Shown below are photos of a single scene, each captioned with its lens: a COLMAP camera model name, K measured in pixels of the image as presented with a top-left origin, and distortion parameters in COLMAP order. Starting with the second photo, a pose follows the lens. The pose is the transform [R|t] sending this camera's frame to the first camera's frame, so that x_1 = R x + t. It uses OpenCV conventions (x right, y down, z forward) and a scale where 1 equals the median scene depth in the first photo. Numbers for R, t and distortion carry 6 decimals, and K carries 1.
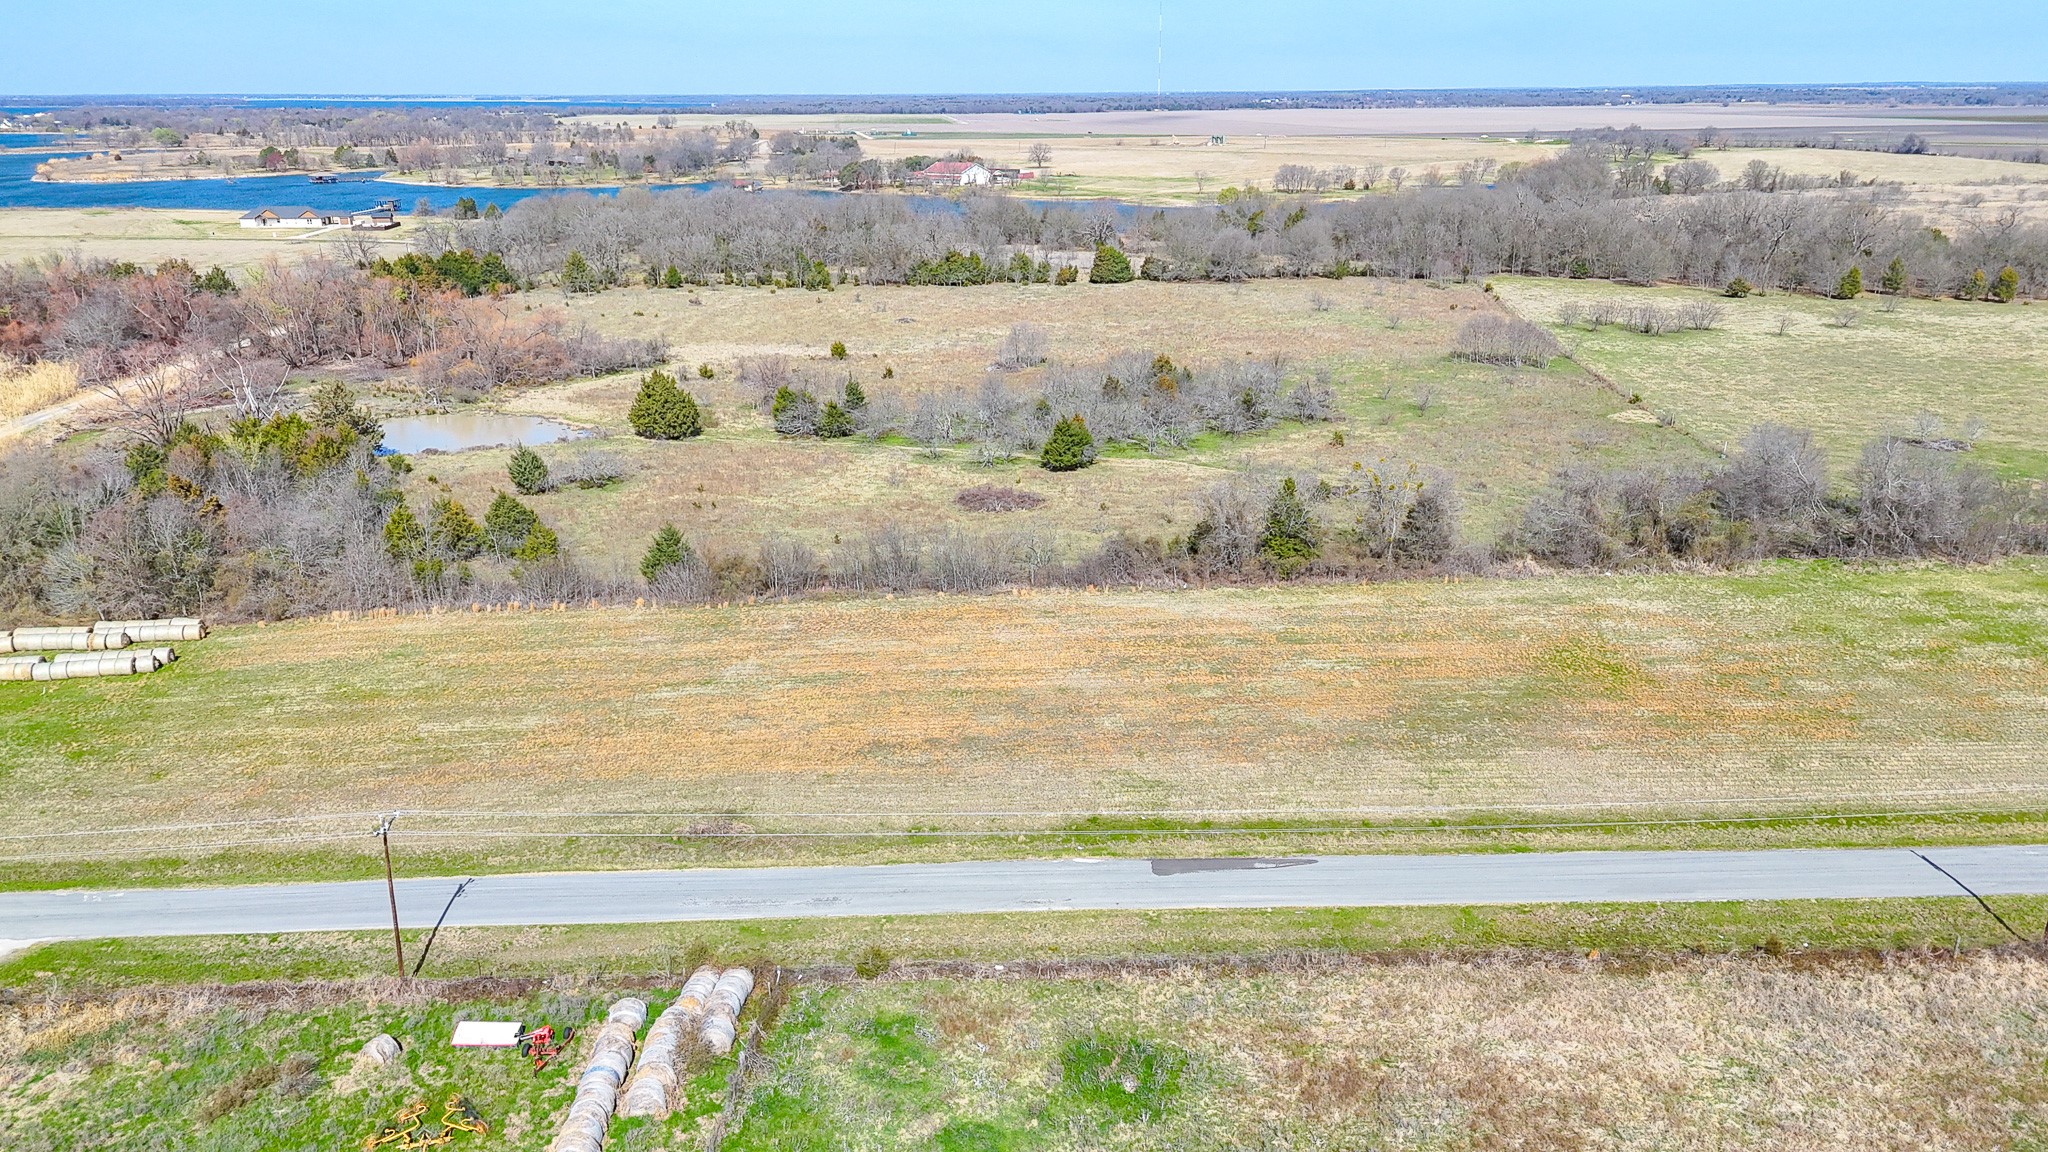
lens RADIAL K [[1543.5, 0, 1007.9], [0, 1543.5, 576.1], [0, 0, 1]] dist [0.075904, -0.070945]
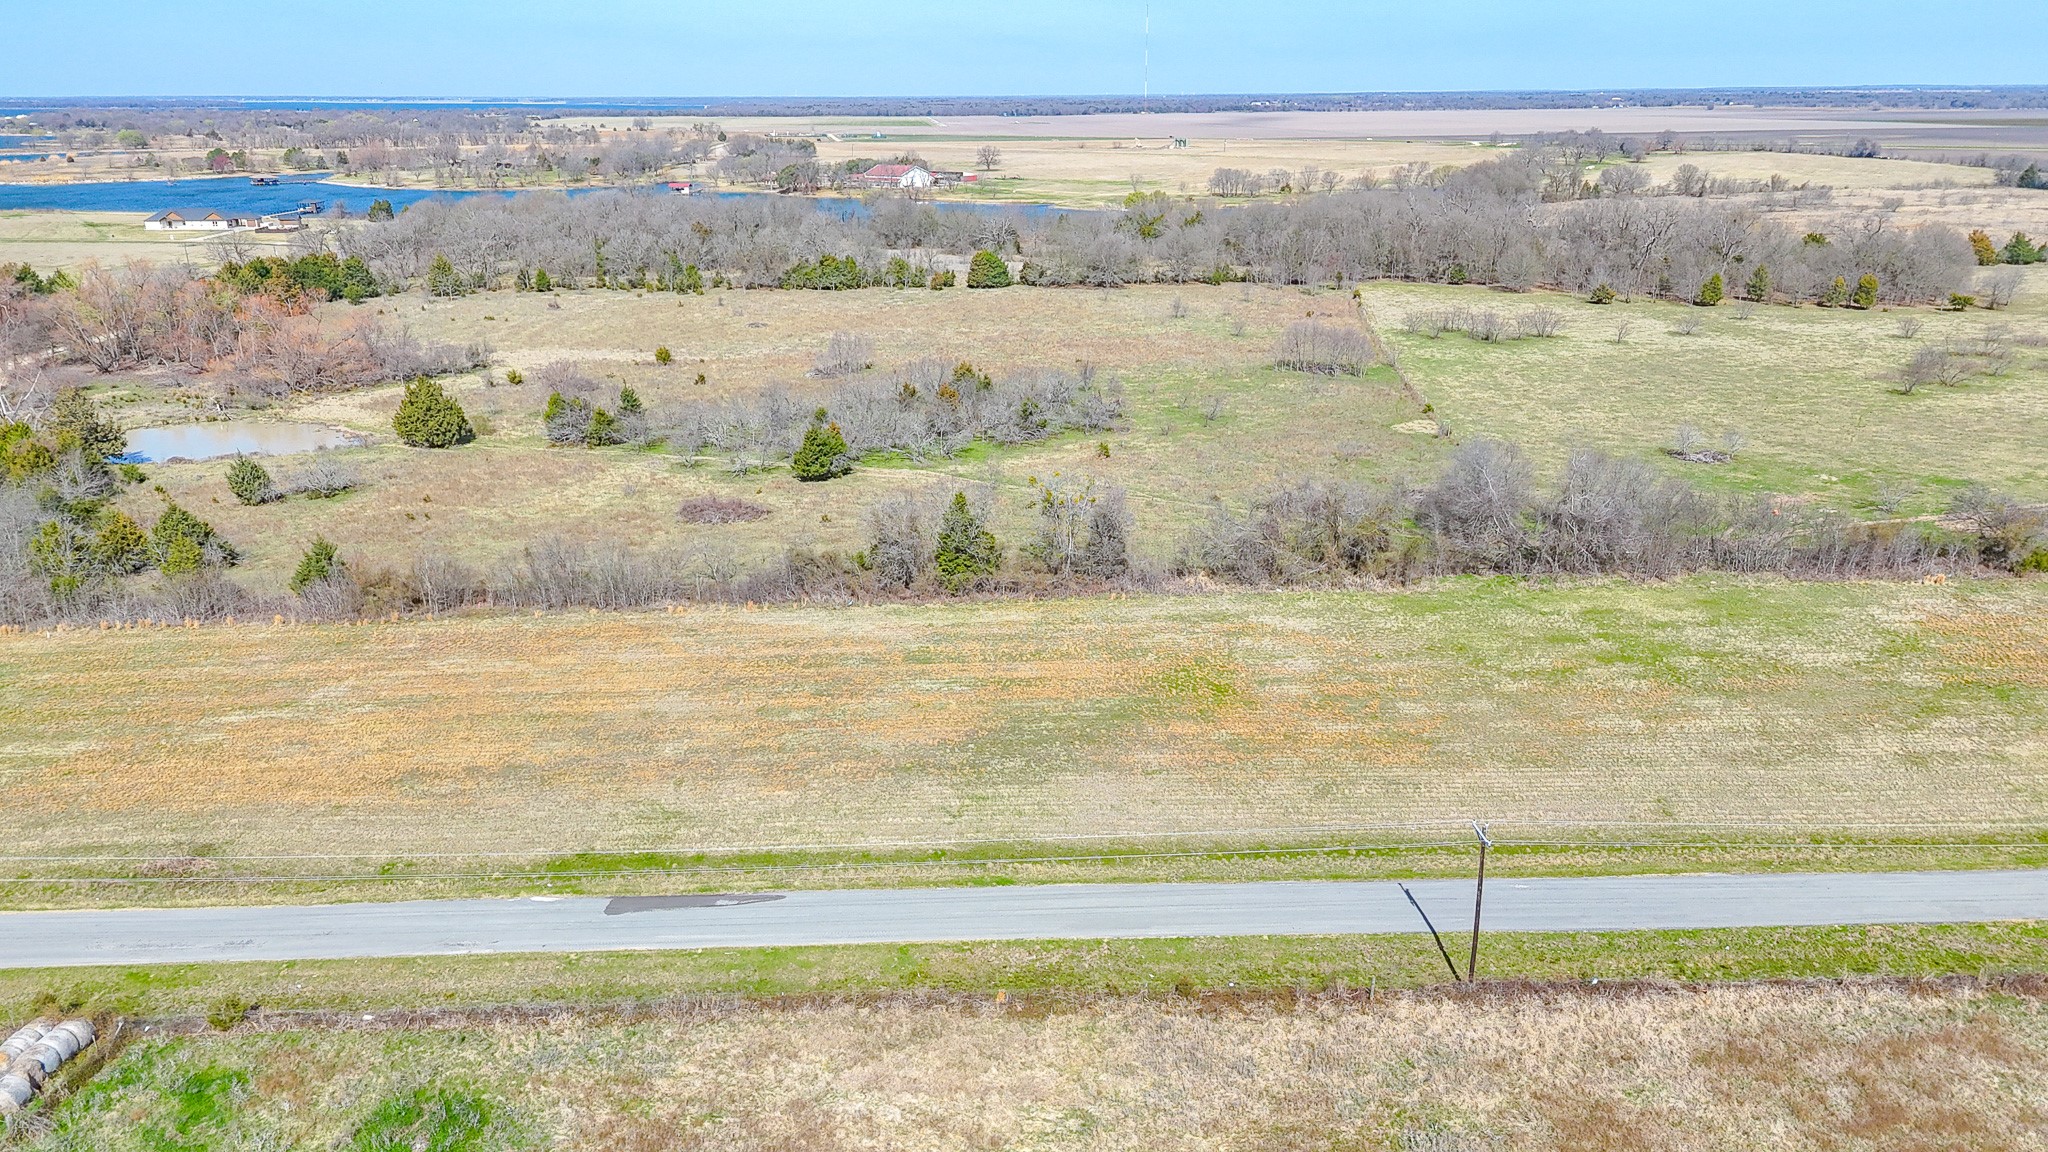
lens RADIAL K [[1543.5, 0, 1013.5], [0, 1543.5, 572.0], [0, 0, 1]] dist [0.075904, -0.070945]
pose [[0.999999, 0.000908, -0.001050, 0.215256], [-0.000912, 0.999993, -0.003723, -0.009021], [0.001047, 0.003724, 0.999993, 0.023860]]
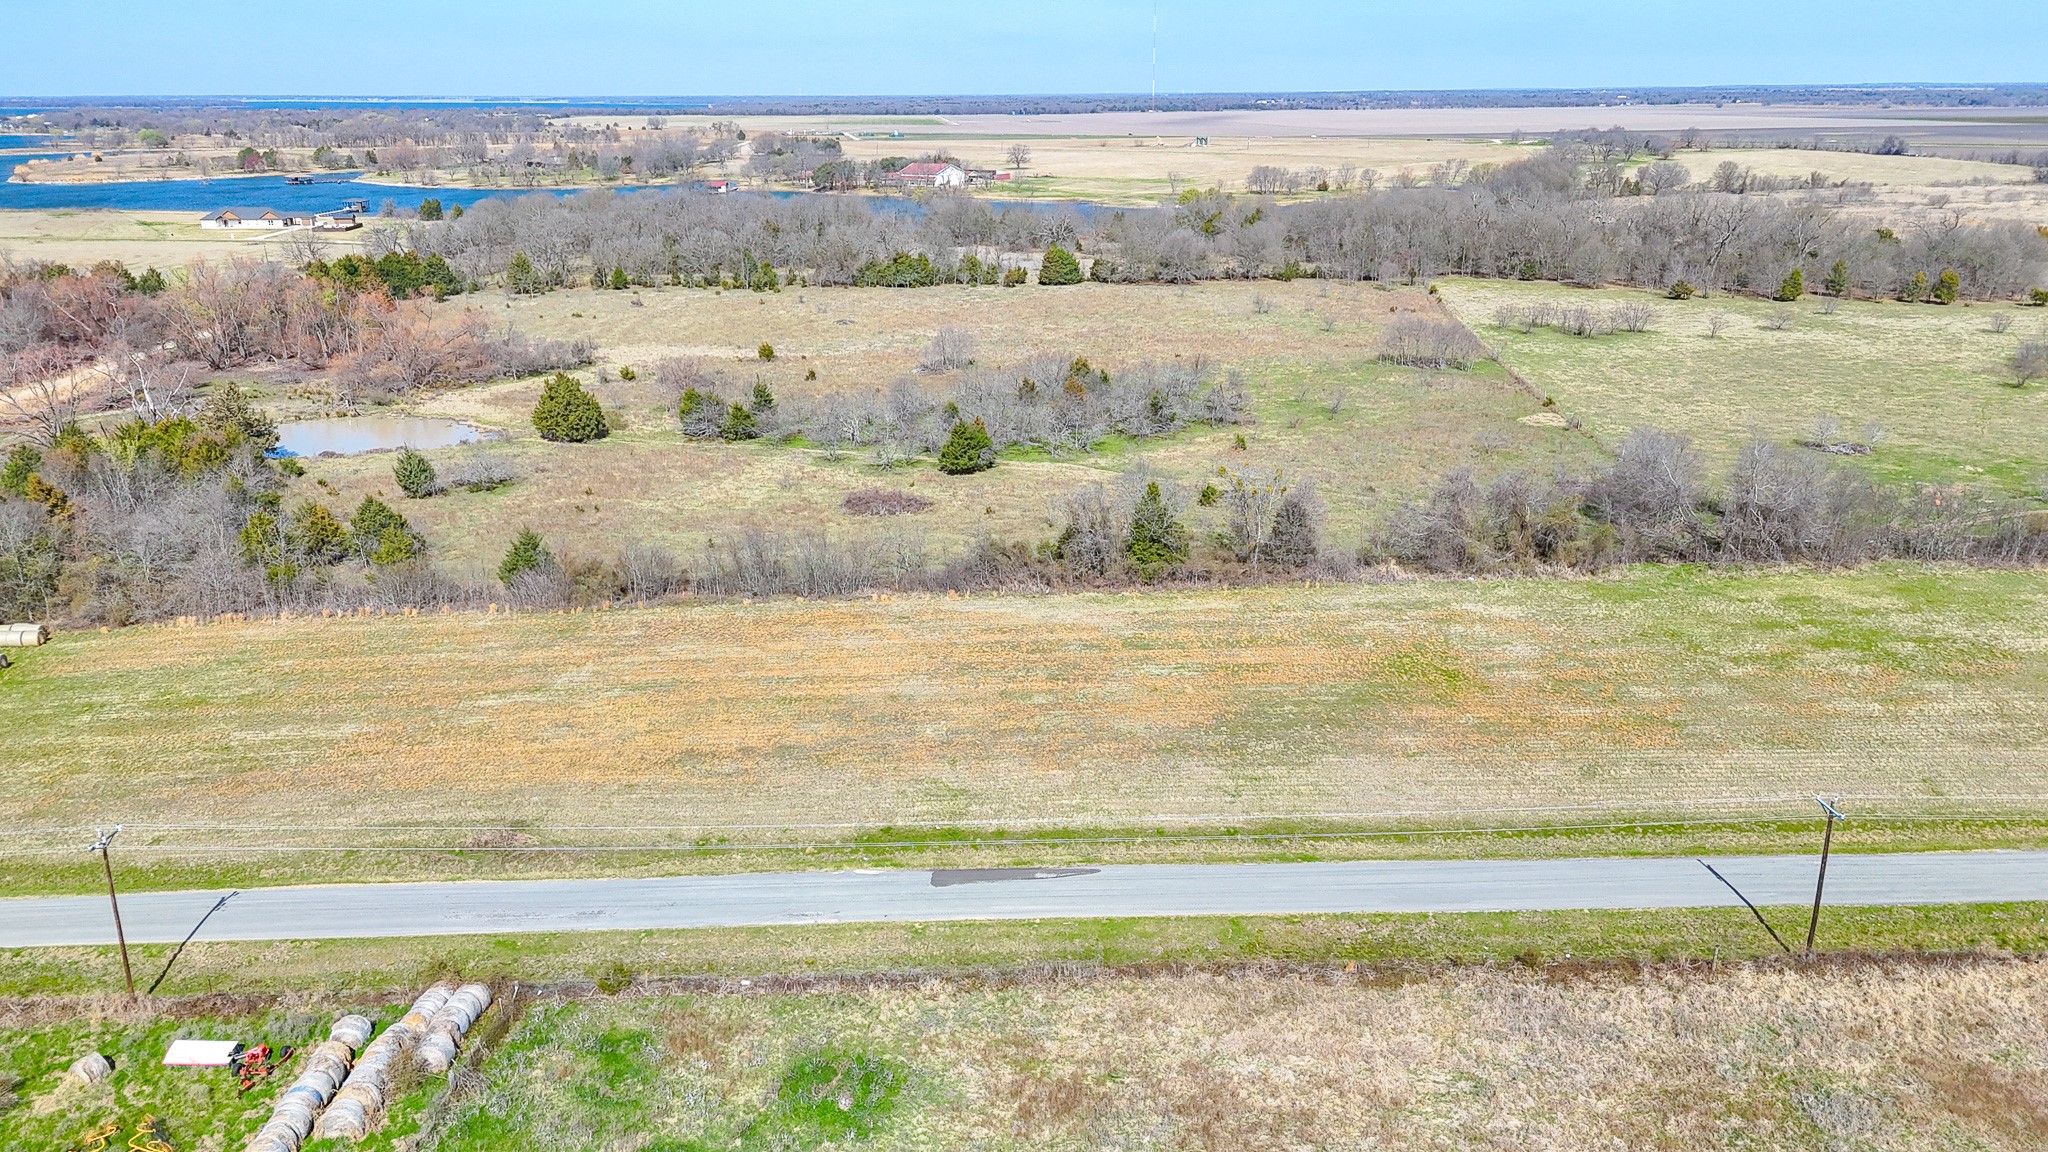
lens RADIAL K [[1543.5, 0, 1010.6], [0, 1543.5, 573.8], [0, 0, 1]] dist [0.075904, -0.070945]
pose [[1.000000, -0.000120, -0.000349, 0.089938], [0.000119, 0.999998, -0.001925, -0.002605], [0.000349, 0.001925, 0.999998, 0.007573]]
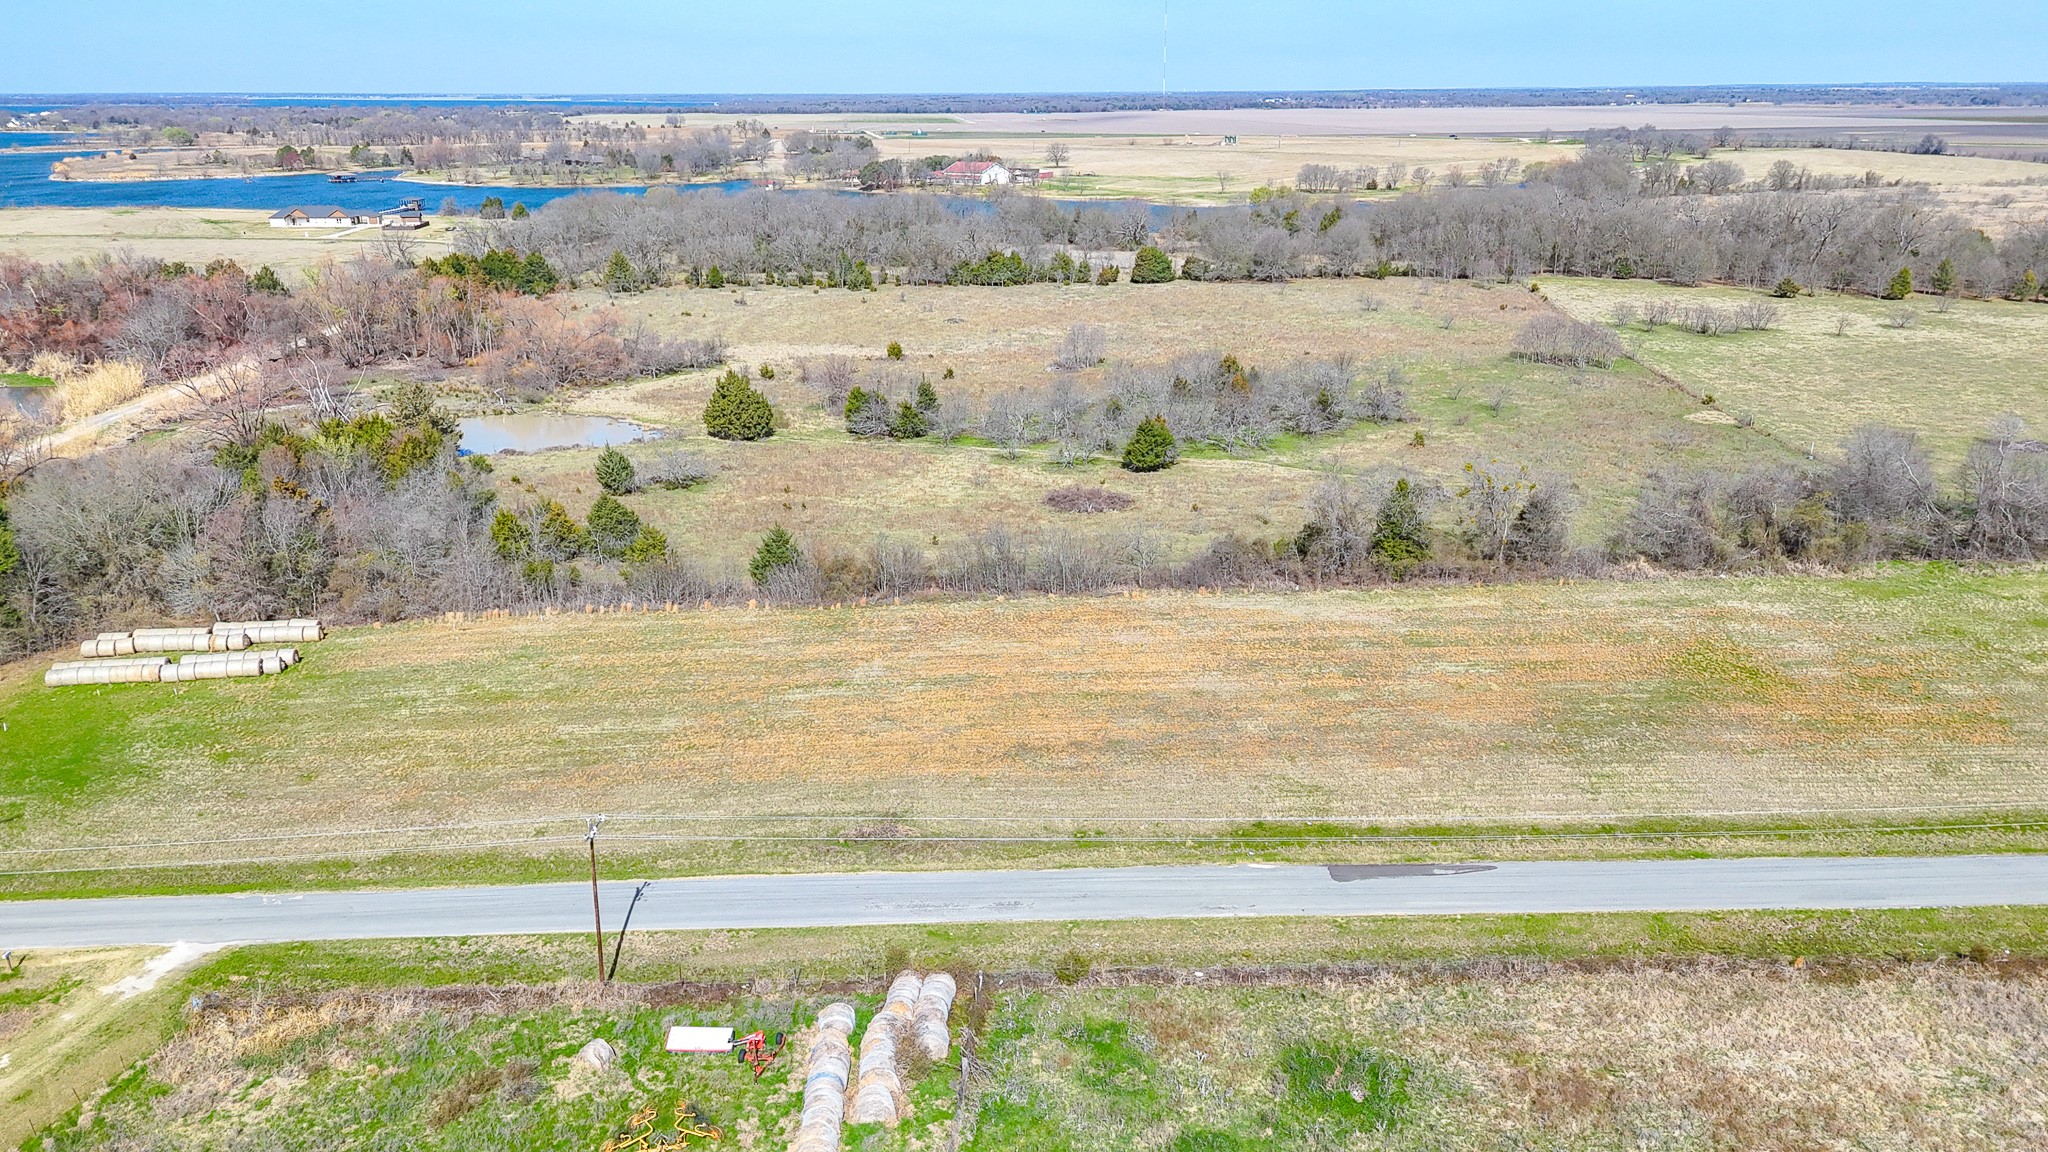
lens RADIAL K [[1543.5, 0, 1006.0], [0, 1543.5, 576.4], [0, 0, 1]] dist [0.075904, -0.070945]
pose [[1.000000, 0.000833, 0.000337, -0.071702], [-0.000833, 1.000000, 0.000508, -0.001334], [-0.000336, -0.000509, 1.000000, 0.003479]]
